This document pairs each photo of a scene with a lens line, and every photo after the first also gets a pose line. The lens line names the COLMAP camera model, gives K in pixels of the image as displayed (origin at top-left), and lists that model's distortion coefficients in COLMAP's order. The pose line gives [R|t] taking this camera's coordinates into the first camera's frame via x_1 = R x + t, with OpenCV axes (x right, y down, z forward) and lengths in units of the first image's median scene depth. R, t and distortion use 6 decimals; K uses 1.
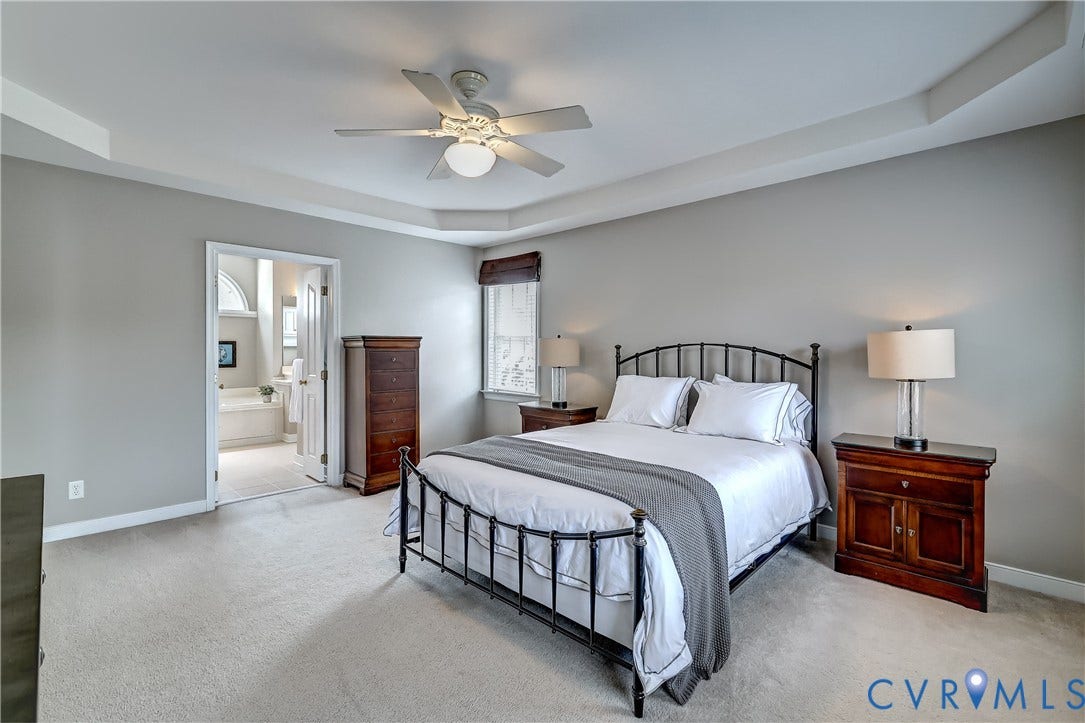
lens RADIAL K [[483.5, 0, 541.1], [0, 483.5, 357.6], [0, 0, 1]] dist [-0.000402, 0.000205]
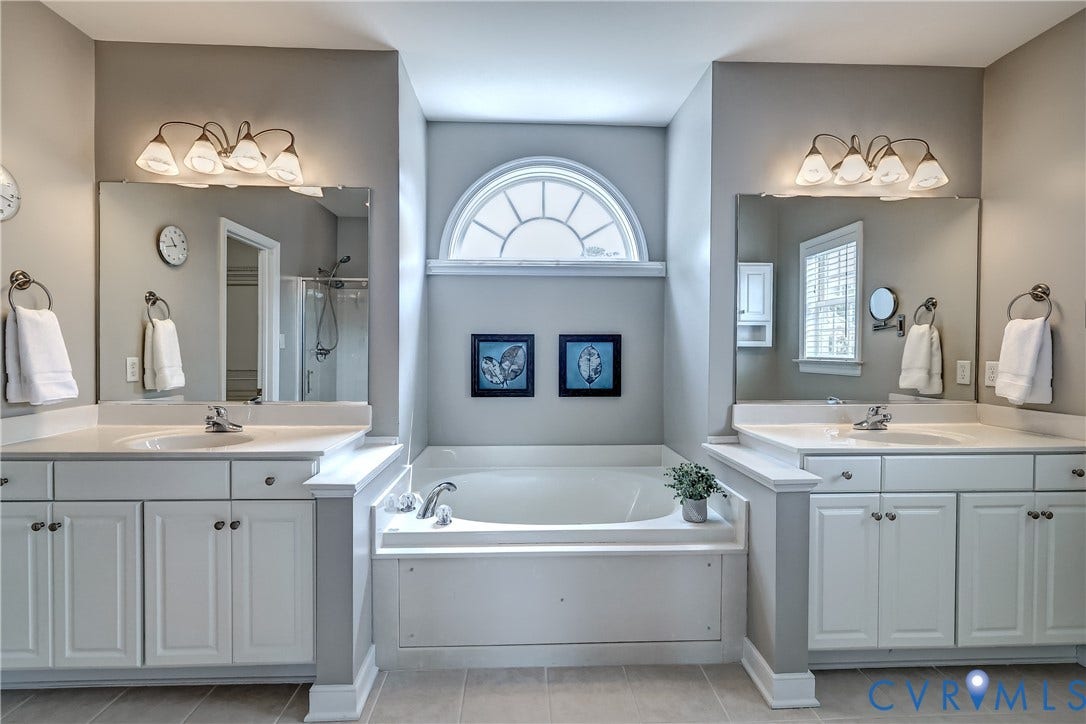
lens RADIAL K [[484.0, 0, 541.6], [0, 484.0, 358.0], [0, 0, 1]] dist [-0.000402, 0.000205]
pose [[0.716061, 0.000473, -0.698038, -0.389480], [-0.011649, 0.999869, -0.011272, -0.007679], [0.697941, 0.016203, 0.715972, 0.655689]]
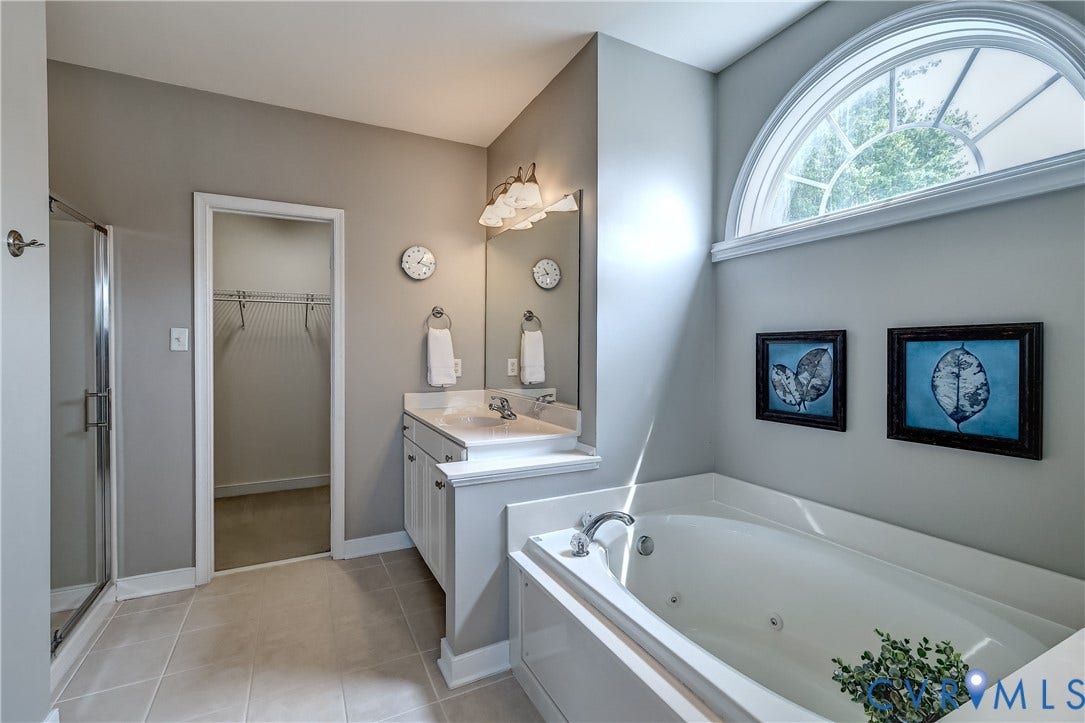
lens RADIAL K [[483.5, 0, 541.1], [0, 483.5, 357.6], [0, 0, 1]] dist [-0.000402, 0.000205]
pose [[-0.335132, -0.000602, -0.942171, -0.389485], [-0.032283, 0.999420, 0.010845, -0.015824], [0.941618, 0.034050, -0.334957, 0.886187]]
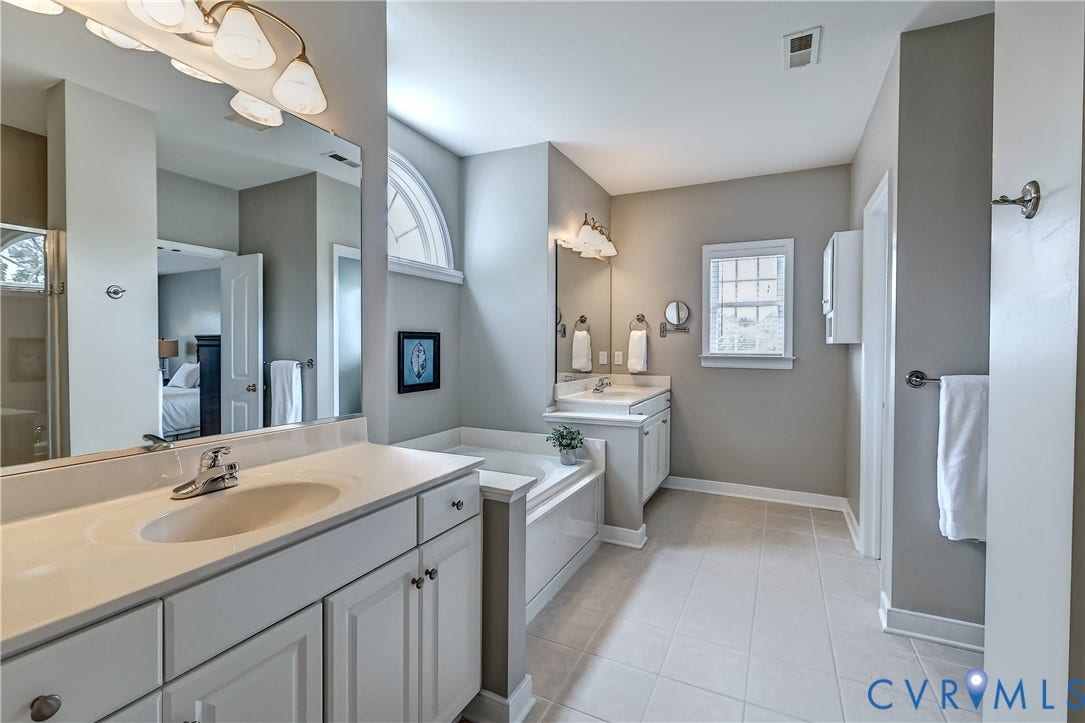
lens RADIAL K [[483.5, 0, 541.1], [0, 483.5, 357.6], [0, 0, 1]] dist [-0.000402, 0.000205]
pose [[0.957726, -0.019443, 0.287026, -0.676268], [0.018399, 0.999811, 0.006336, -0.010810], [-0.287095, -0.000787, 0.957902, 0.529930]]
